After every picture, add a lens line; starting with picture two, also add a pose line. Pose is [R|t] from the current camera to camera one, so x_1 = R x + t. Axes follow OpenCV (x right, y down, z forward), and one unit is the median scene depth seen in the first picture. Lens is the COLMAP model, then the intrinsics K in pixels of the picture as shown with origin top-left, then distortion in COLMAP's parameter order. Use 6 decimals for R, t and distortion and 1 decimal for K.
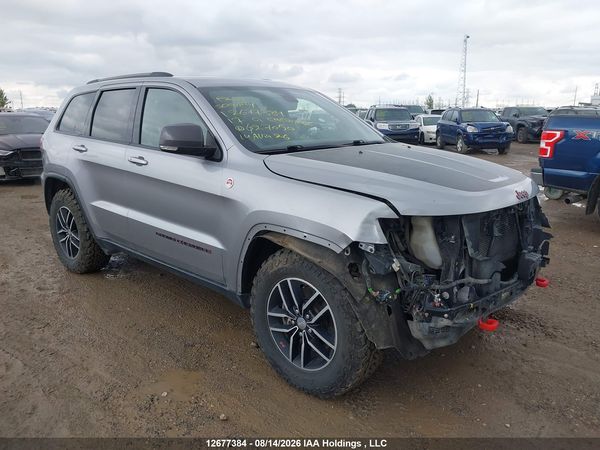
lens RADIAL K [[468.4, 0, 300.6], [0, 468.4, 222.9], [0, 0, 1]] dist [0.044235, -0.092396]
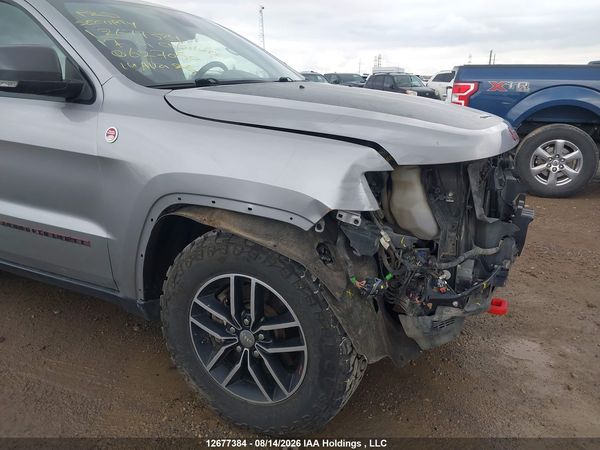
lens RADIAL K [[468.4, 0, 300.6], [0, 468.4, 222.9], [0, 0, 1]] dist [0.044235, -0.092396]
pose [[0.964824, -0.082144, 0.249733, -0.084518], [0.066927, 0.995380, 0.068843, 0.008753], [-0.254234, -0.049707, 0.965864, 0.357310]]
